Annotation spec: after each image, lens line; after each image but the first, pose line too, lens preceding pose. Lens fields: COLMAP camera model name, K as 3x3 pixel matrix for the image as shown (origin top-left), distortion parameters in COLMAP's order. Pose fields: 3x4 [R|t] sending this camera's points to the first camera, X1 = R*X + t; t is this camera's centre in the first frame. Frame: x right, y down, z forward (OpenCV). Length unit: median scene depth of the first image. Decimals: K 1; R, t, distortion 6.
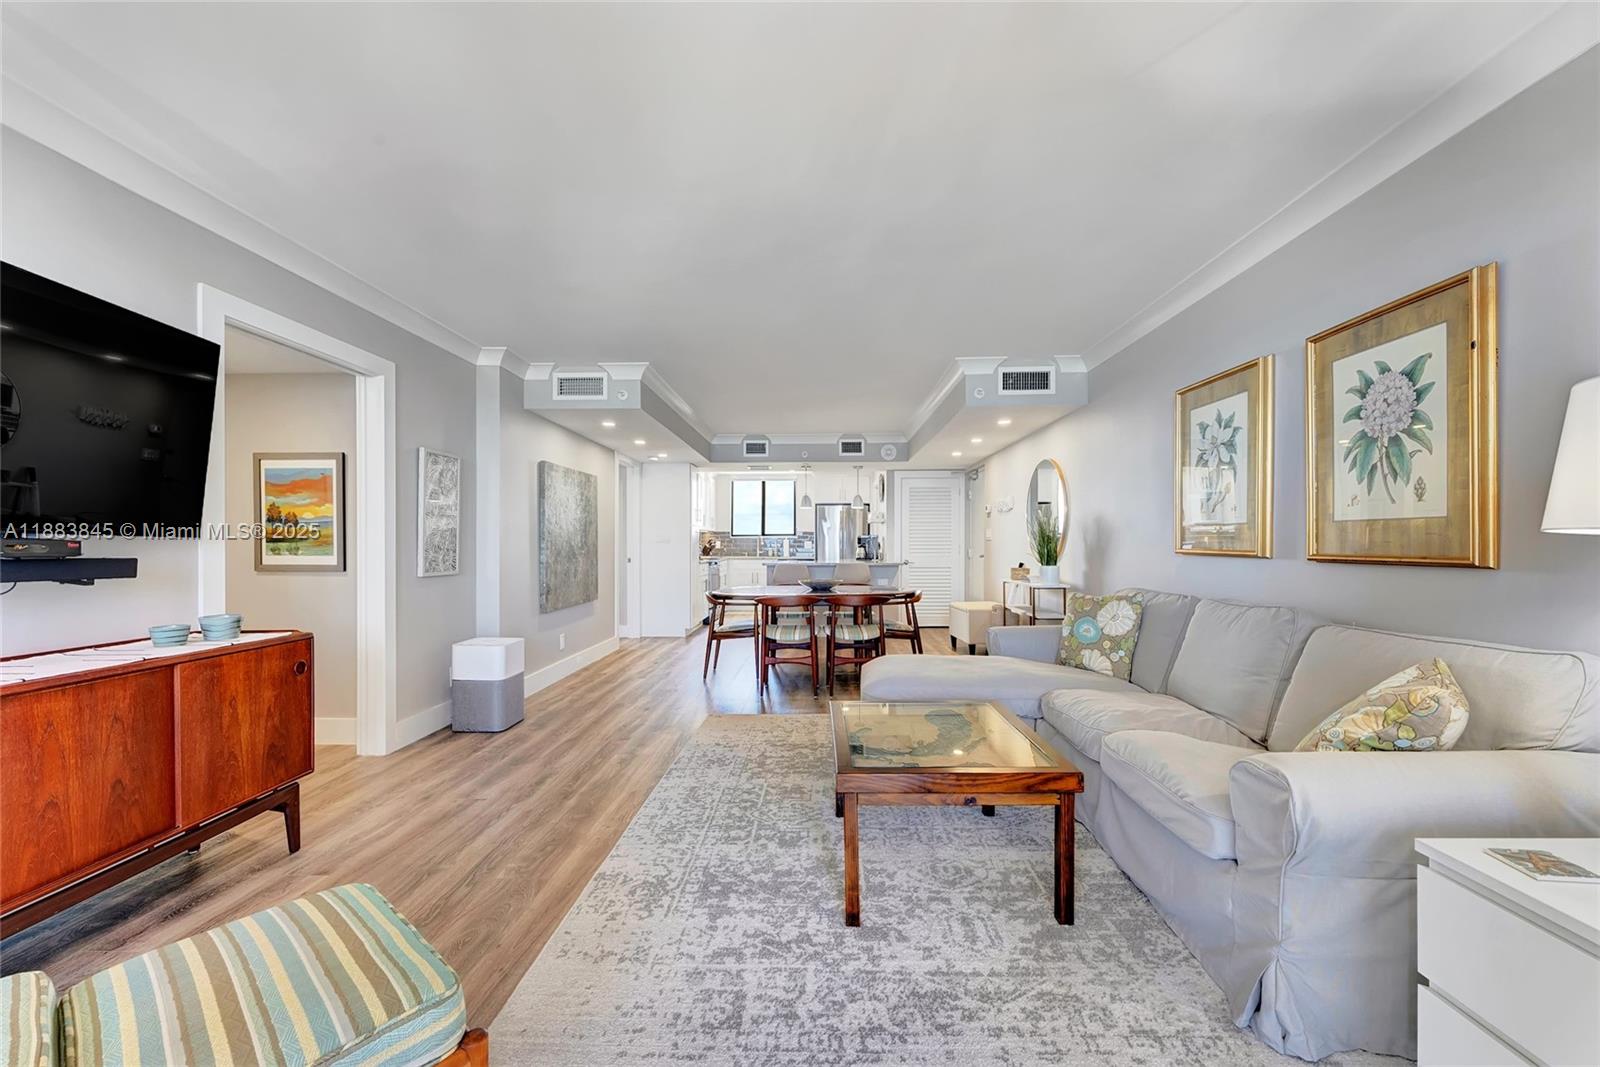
lens RADIAL K [[641.3, 0, 800.0], [0, 641.3, 533.5], [0, 0, 1]] dist [-0.000384, -0.000029]
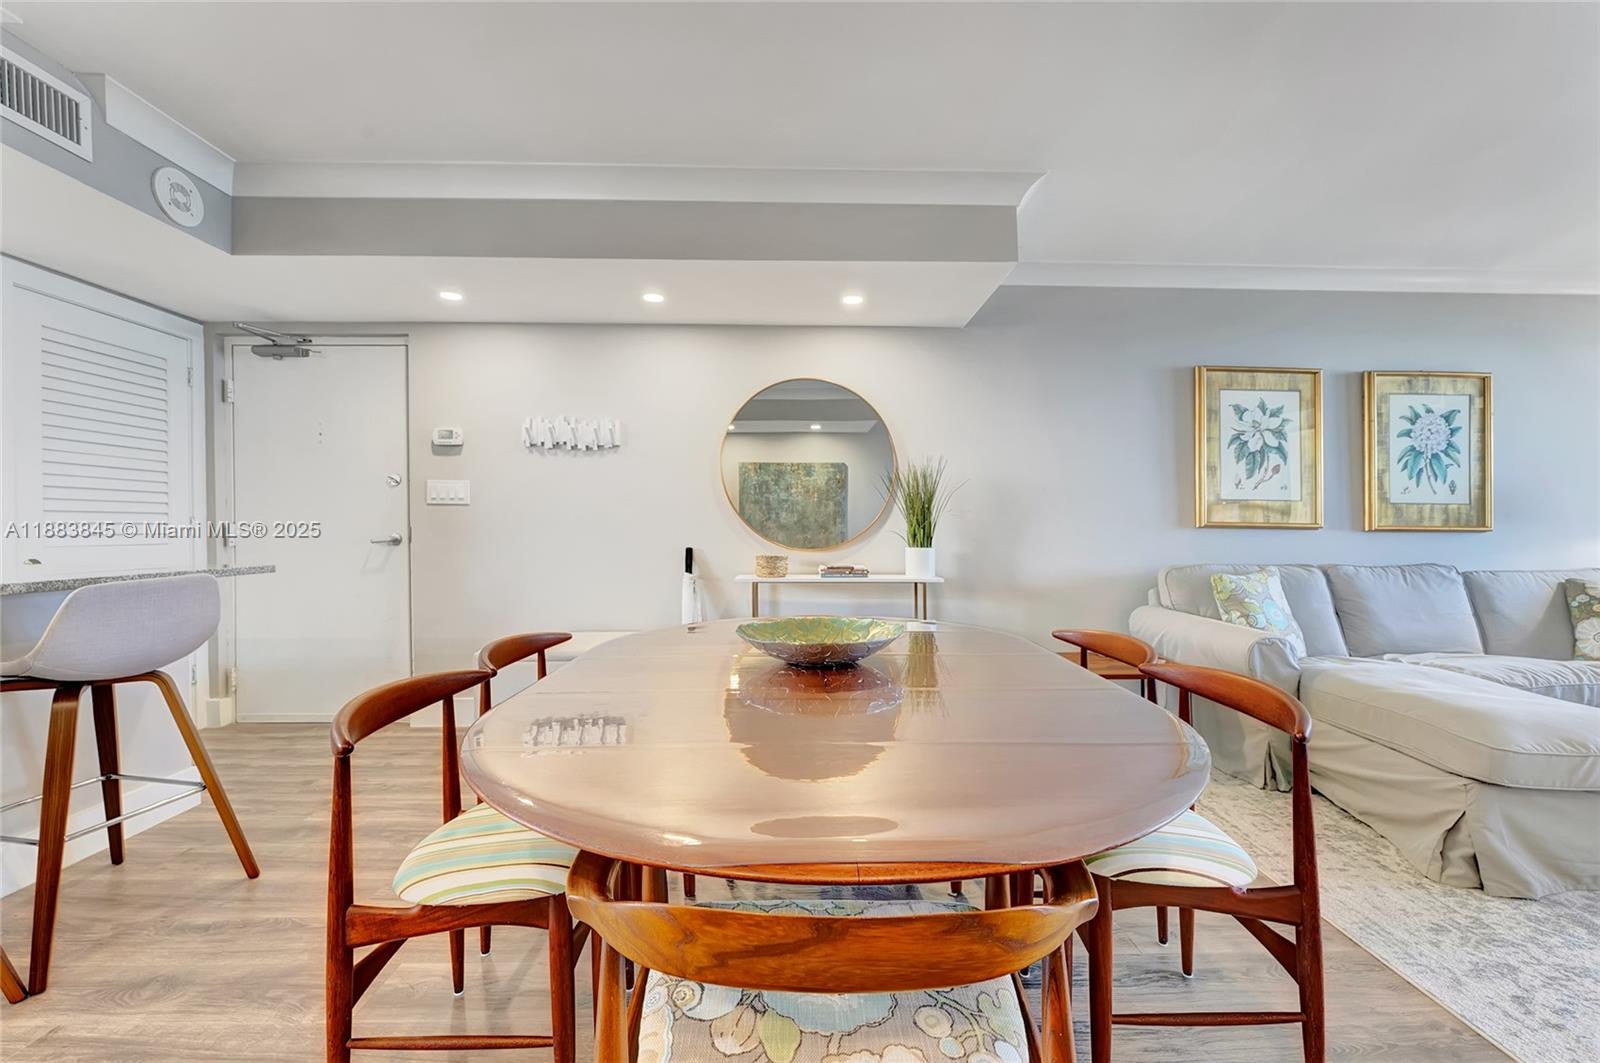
lens RADIAL K [[657.9, 0, 810.9], [0, 657.9, 524.0], [0, 0, 1]] dist [-0.006617, 0.000668]
pose [[-0.051204, 0.005611, 0.998672, -0.476476], [-0.022361, 0.999727, -0.006764, 0.054668], [-0.998438, -0.022677, -0.051065, 1.945847]]
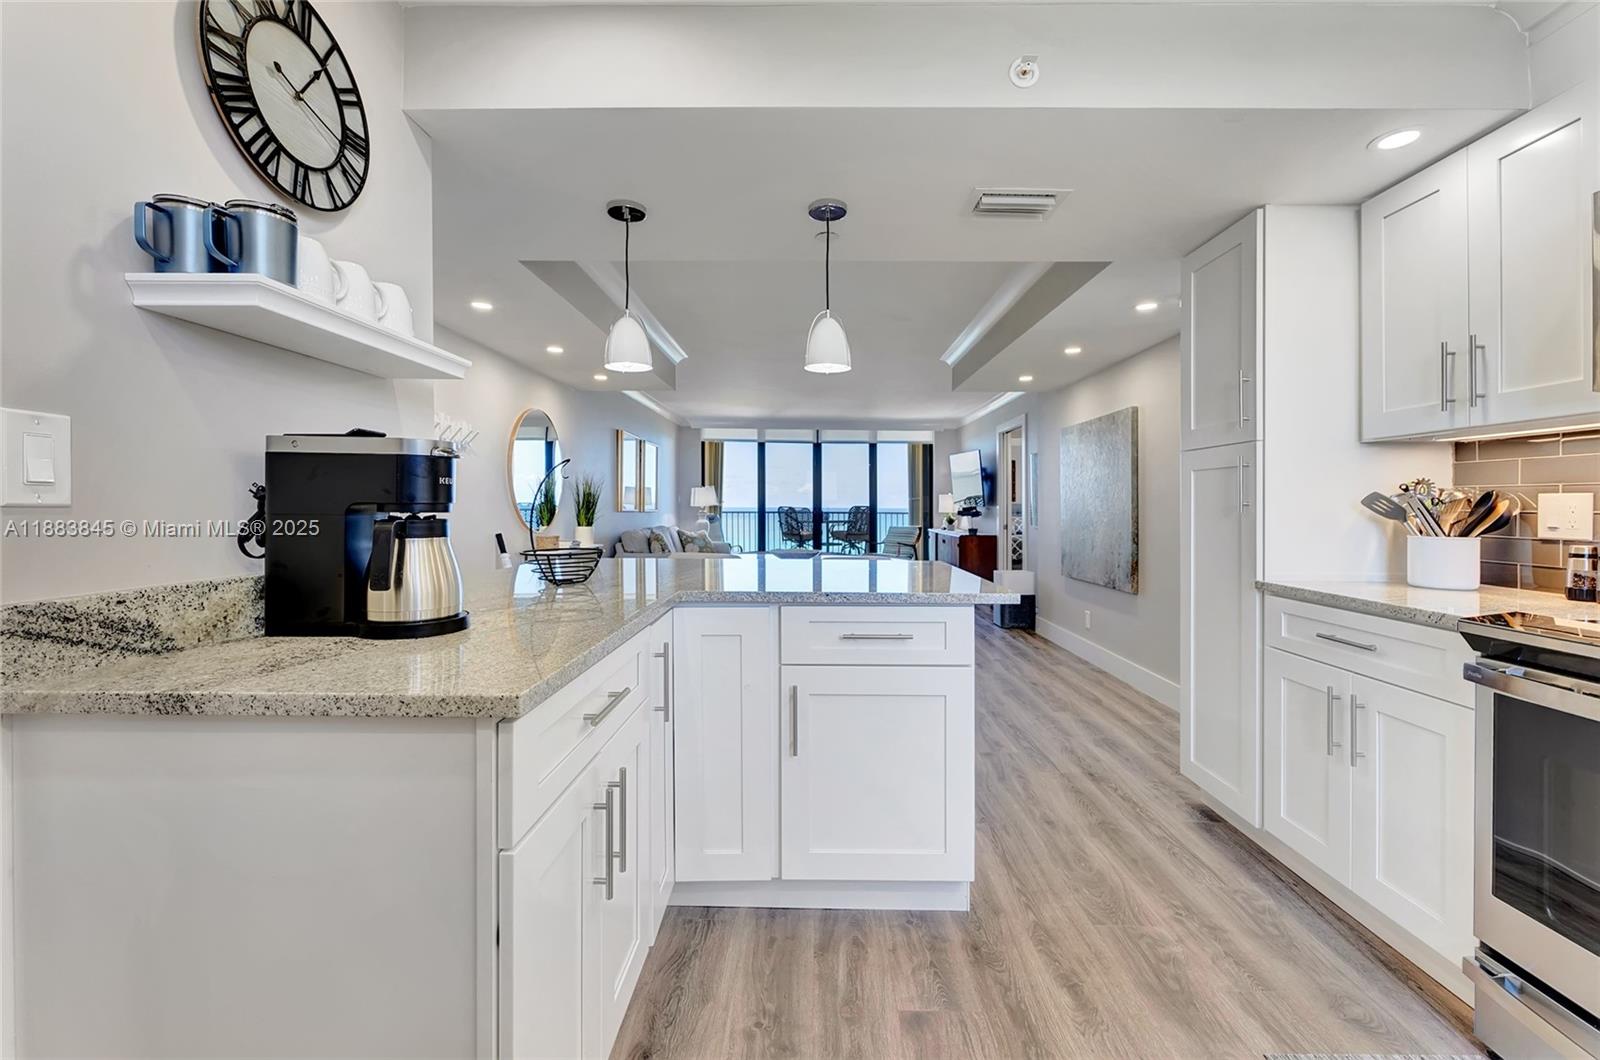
lens RADIAL K [[673.7, 0, 801.4], [0, 673.7, 510.0], [0, 0, 1]] dist [-0.000413, -0.000281]
pose [[-0.999930, -0.002916, -0.011459, 0.062323], [-0.002781, 0.999927, -0.011800, 0.057009], [0.011493, -0.011767, -0.999865, 3.617255]]
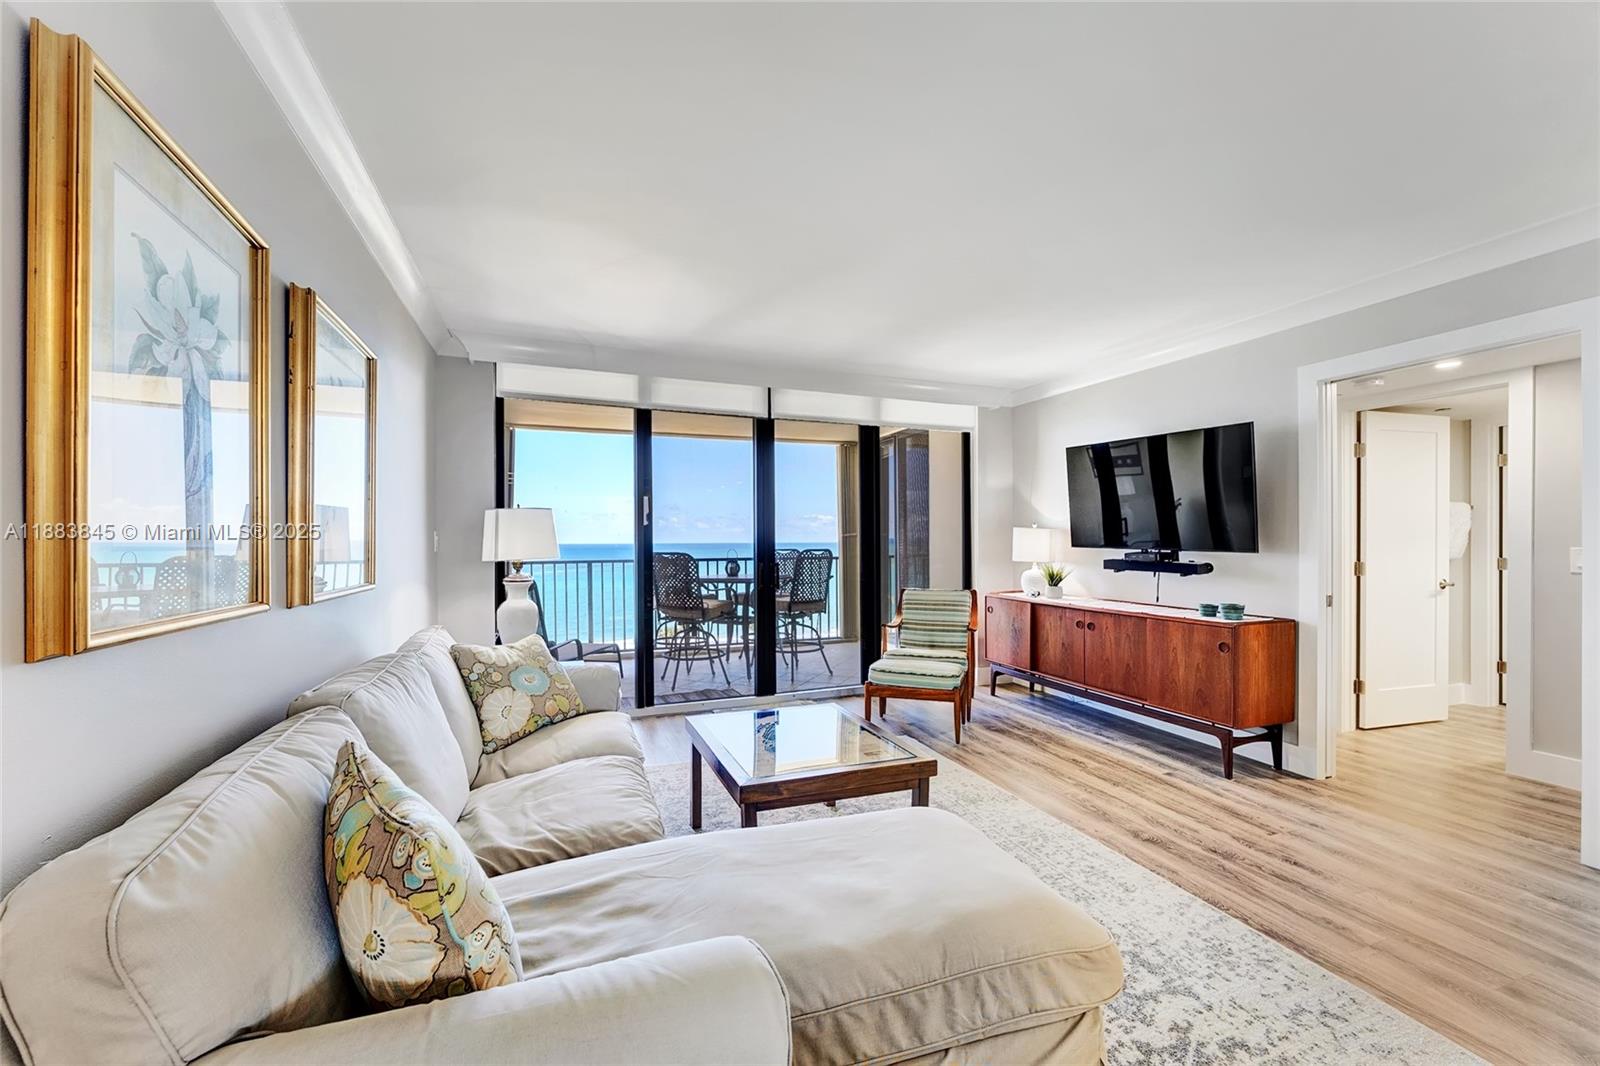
lens RADIAL K [[657.9, 0, 810.9], [0, 657.9, 525.5], [0, 0, 1]] dist [-0.006617, 0.000668]
pose [[-0.918157, -0.002957, -0.396205, 0.491076], [0.011969, 0.999309, -0.035195, -0.011216], [0.396035, -0.037057, -0.917487, 1.589698]]
